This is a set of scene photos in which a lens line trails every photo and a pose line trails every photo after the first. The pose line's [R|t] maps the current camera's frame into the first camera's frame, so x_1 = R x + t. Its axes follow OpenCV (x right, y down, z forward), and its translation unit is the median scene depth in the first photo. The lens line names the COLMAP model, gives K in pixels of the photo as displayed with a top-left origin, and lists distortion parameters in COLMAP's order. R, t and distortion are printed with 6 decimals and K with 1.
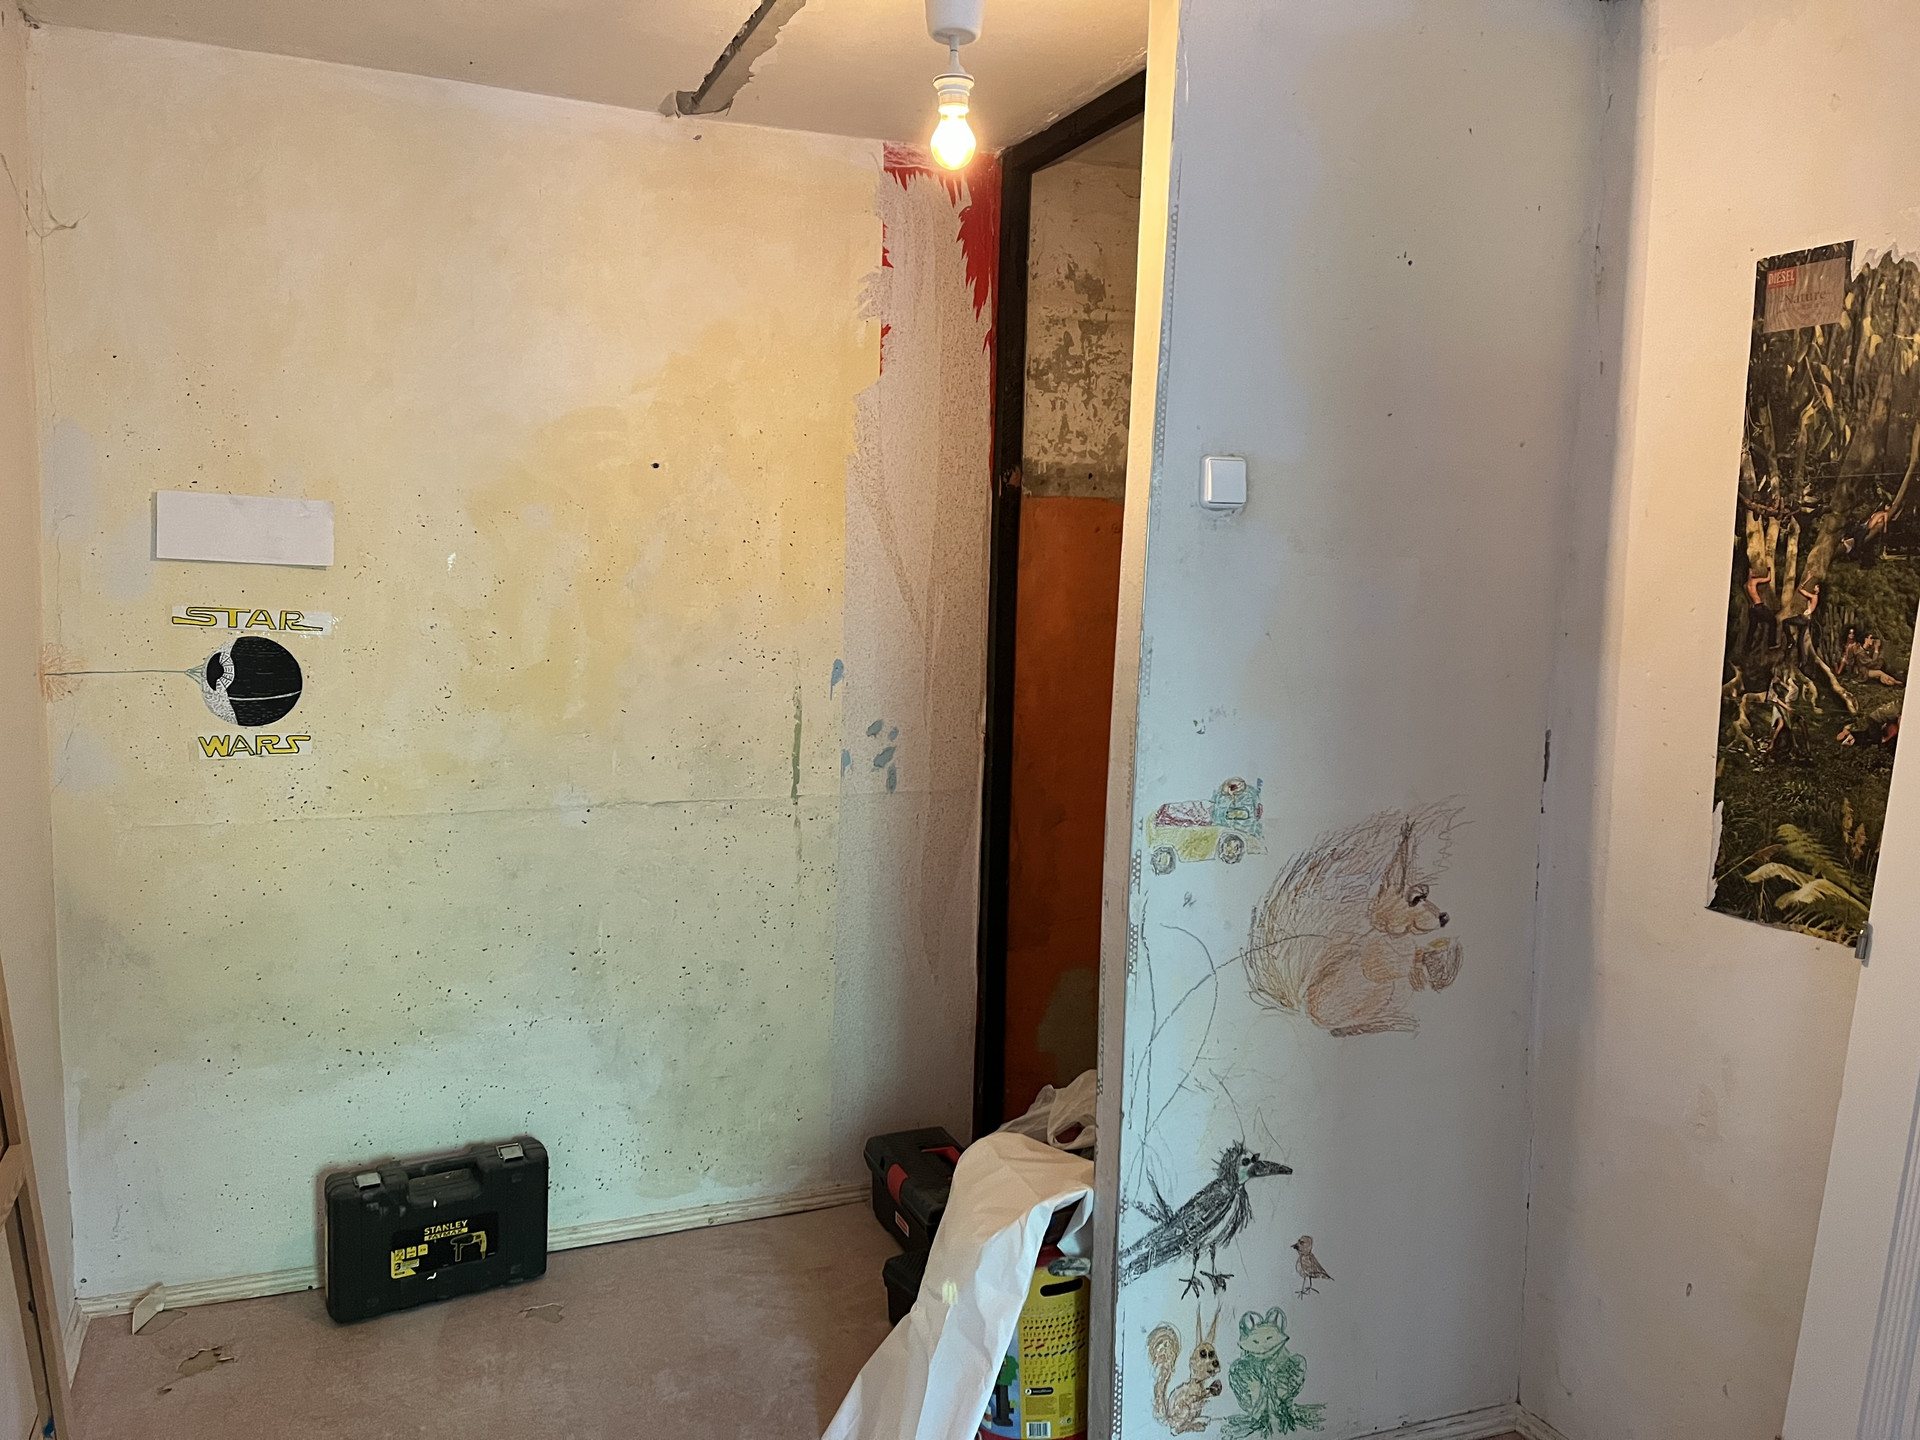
lens RADIAL K [[1451.8, 0, 948.1], [0, 1451.8, 724.2], [0, 0, 1]] dist [0.071500, -0.109629]
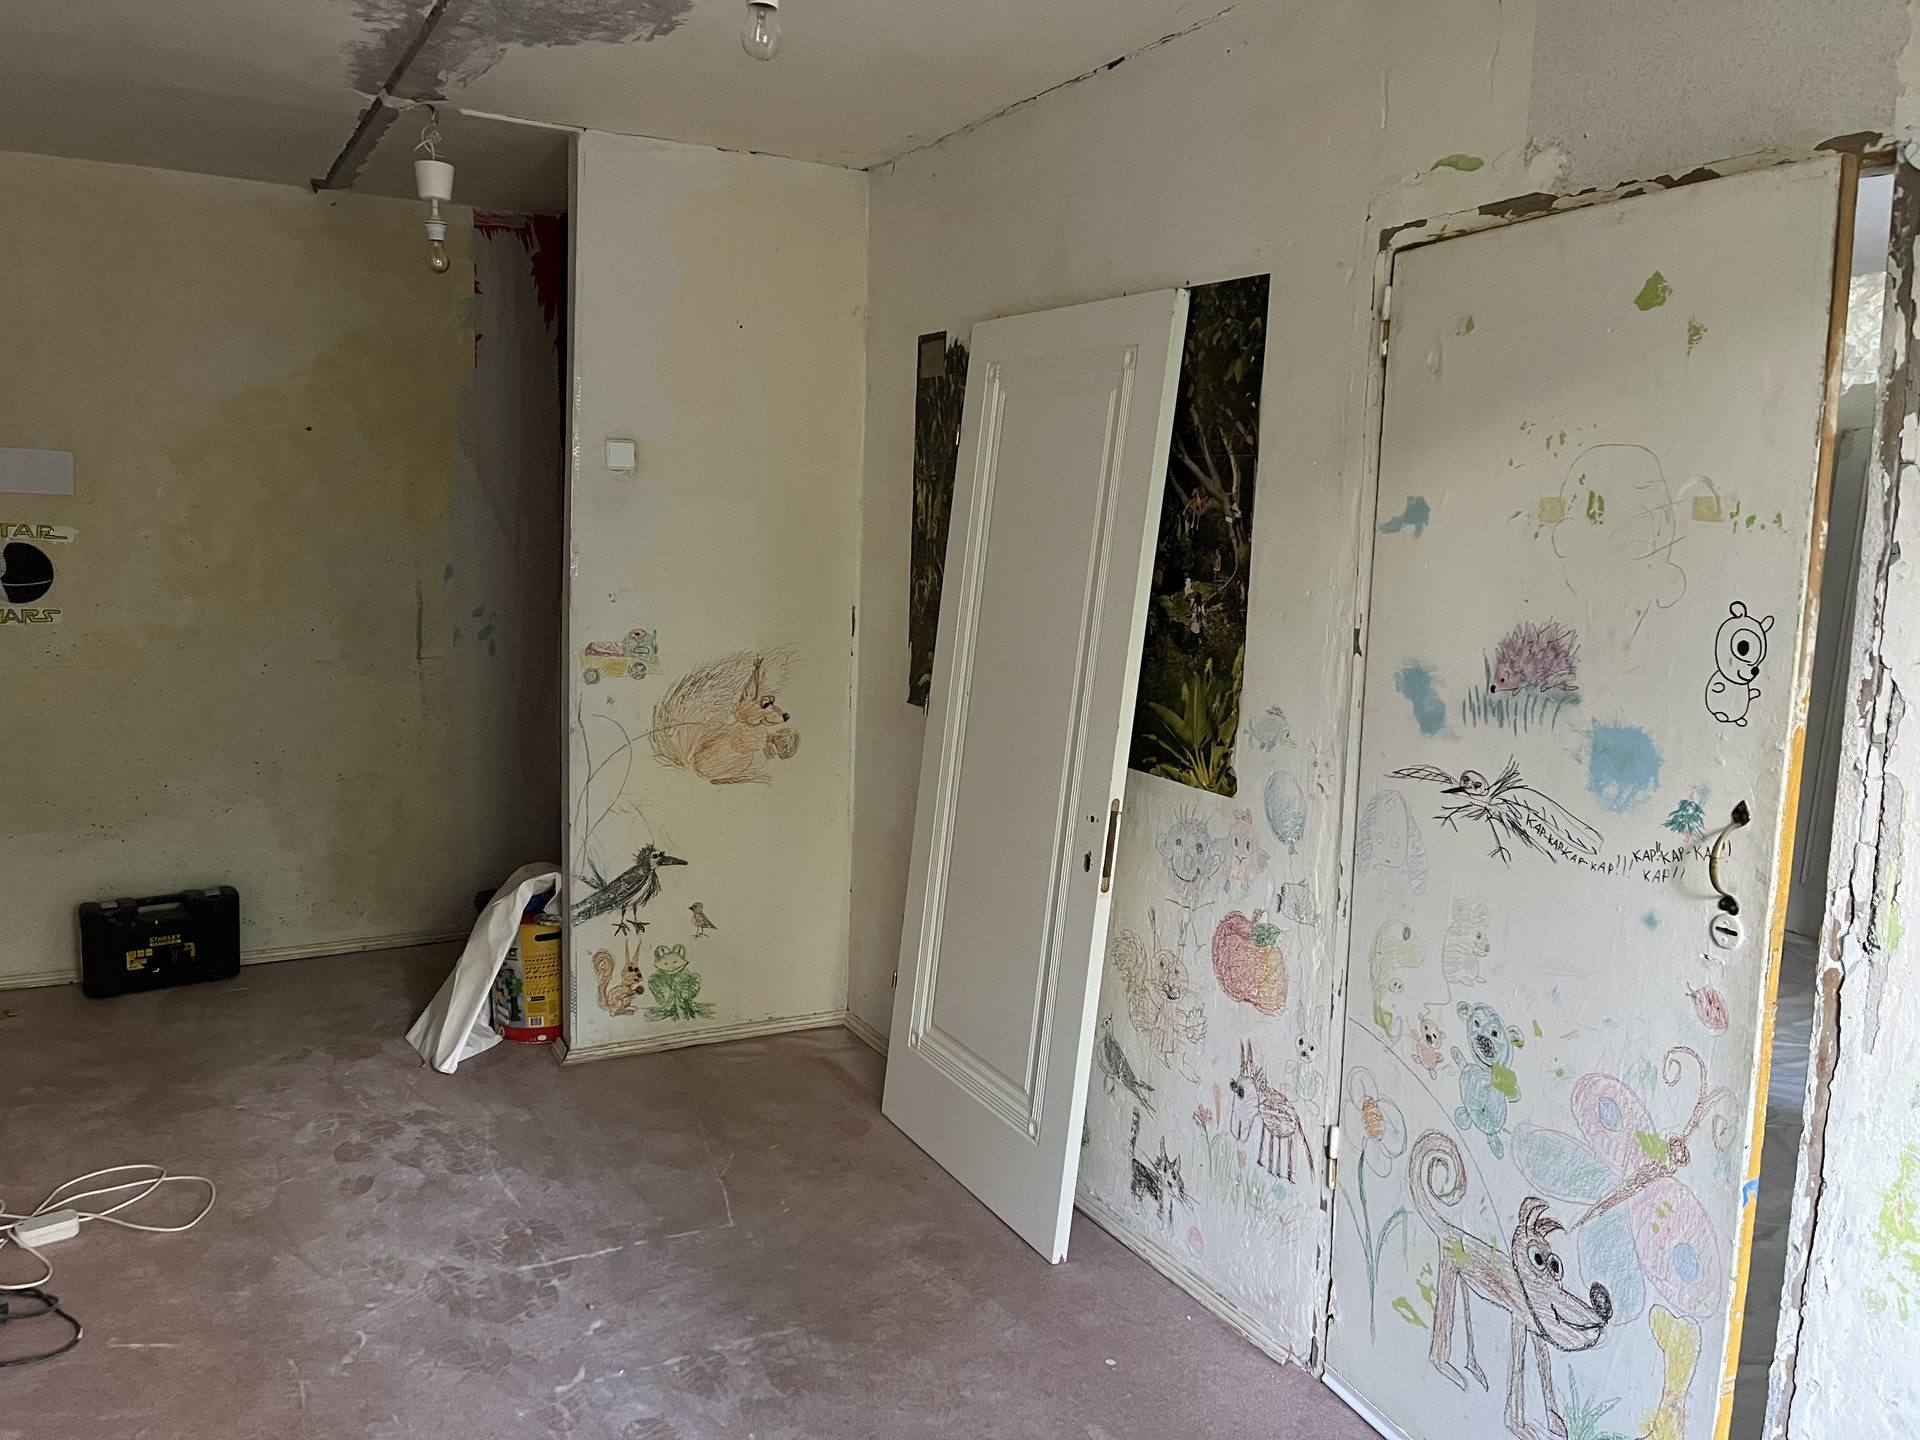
lens RADIAL K [[1451.8, 0, 975.6], [0, 1451.8, 721.0], [0, 0, 1]] dist [0.071500, -0.109629]
pose [[0.992214, -0.004751, 0.124454, 0.357038], [-0.000240, 0.999197, 0.040055, 0.072530], [-0.124544, -0.039773, 0.991417, -0.708691]]
